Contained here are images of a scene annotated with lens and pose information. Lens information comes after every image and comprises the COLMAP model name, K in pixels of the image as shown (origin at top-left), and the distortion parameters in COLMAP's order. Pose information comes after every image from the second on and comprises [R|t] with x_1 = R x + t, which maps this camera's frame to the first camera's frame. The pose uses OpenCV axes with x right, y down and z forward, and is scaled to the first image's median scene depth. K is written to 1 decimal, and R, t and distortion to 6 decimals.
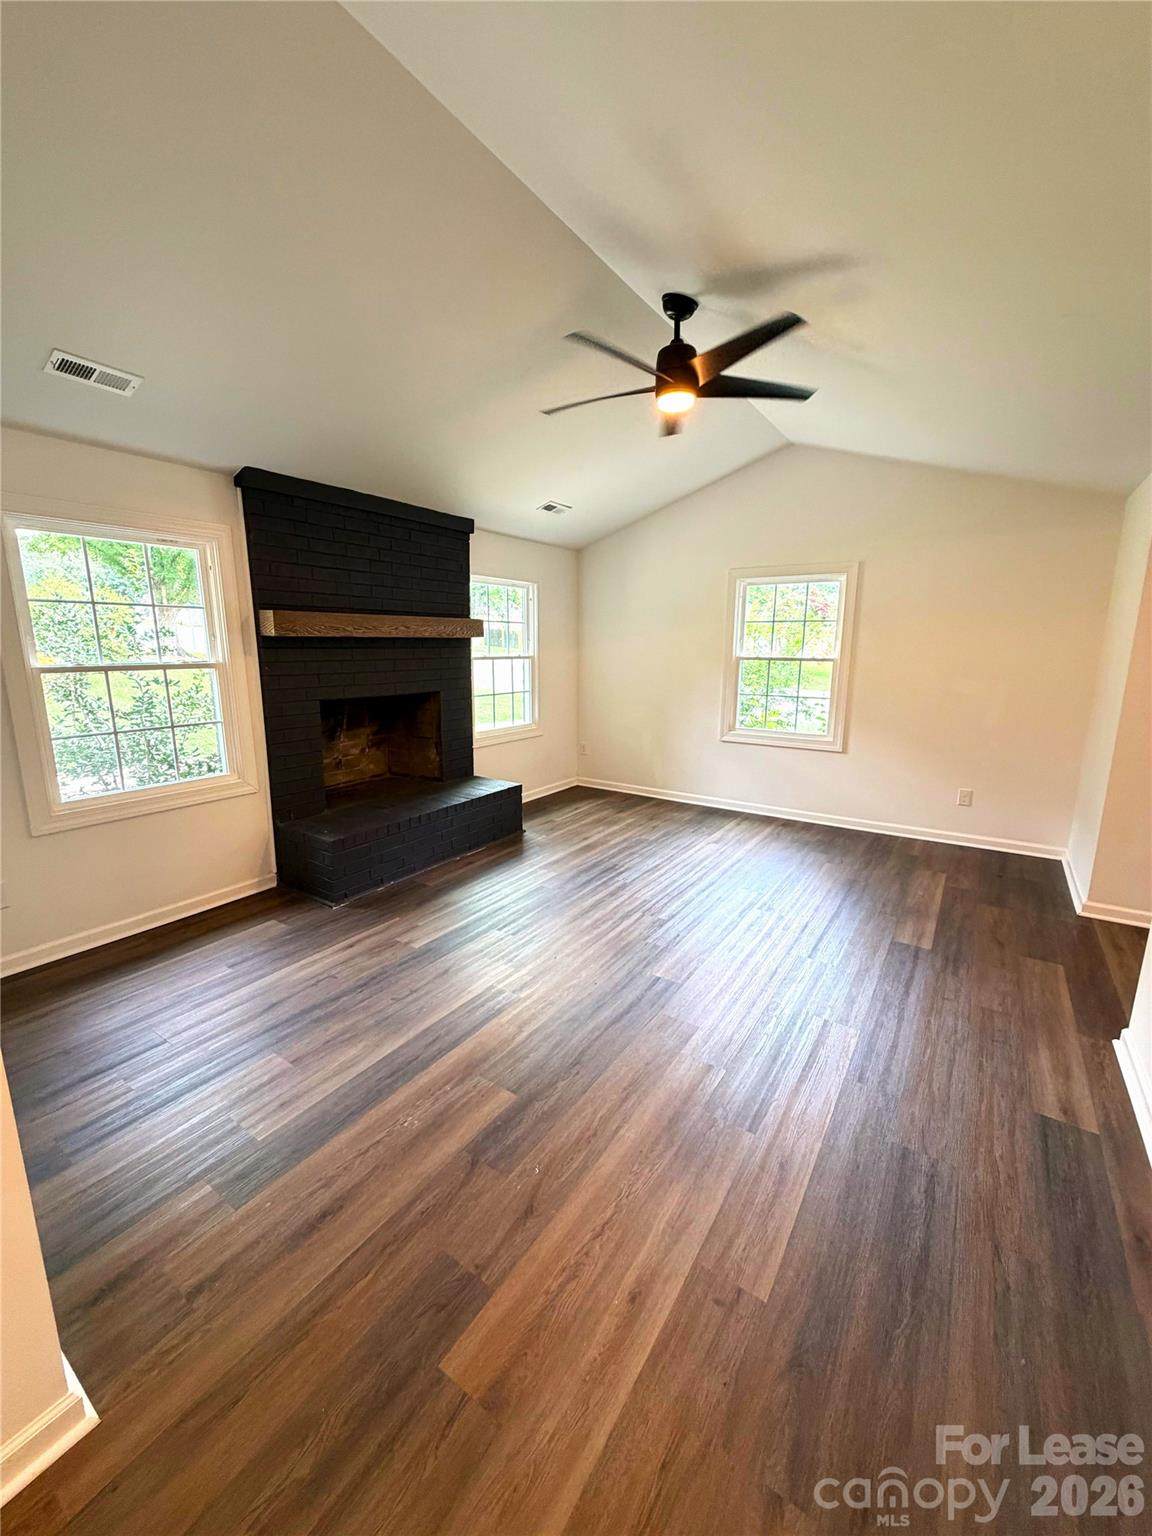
lens RADIAL K [[613.0, 0, 574.6], [0, 613.0, 768.9], [0, 0, 1]] dist [-0.000662, 0.000030]
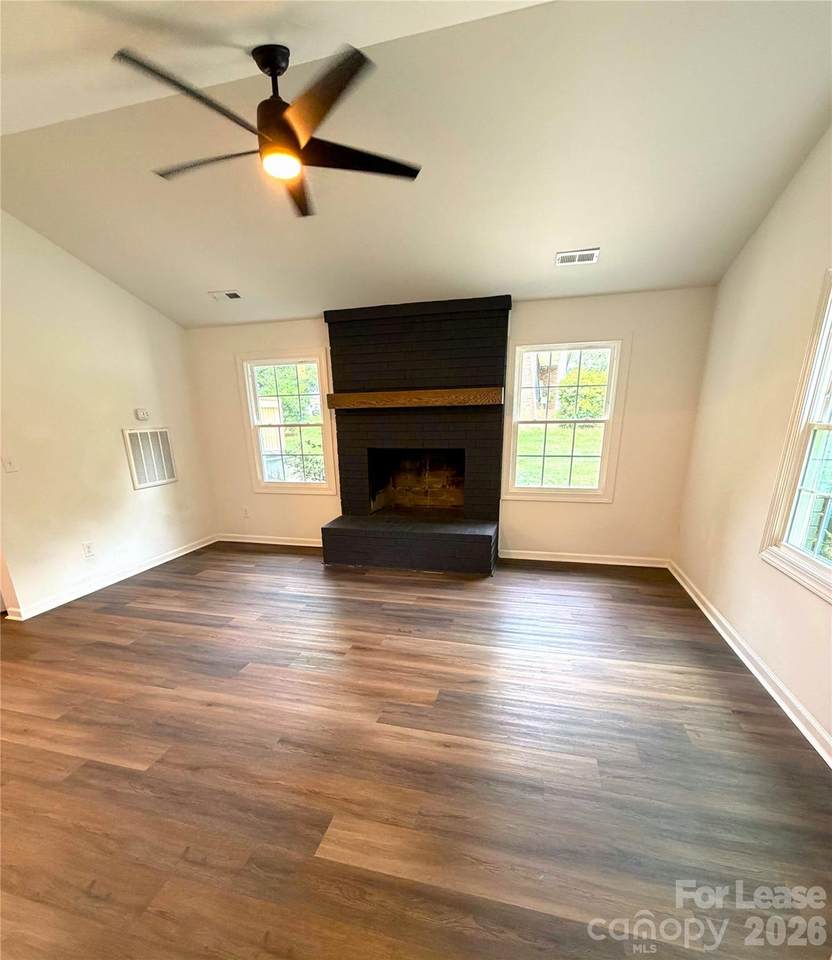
lens RADIAL K [[441.0, 0, 413.0], [0, 441.0, 554.0], [0, 0, 1]] dist [0.000703, 0.000095]
pose [[0.325908, 0.281865, -0.902406, 0.638166], [-0.166993, 0.956675, 0.238506, -0.117094], [0.930536, 0.072965, 0.358858, 0.582861]]
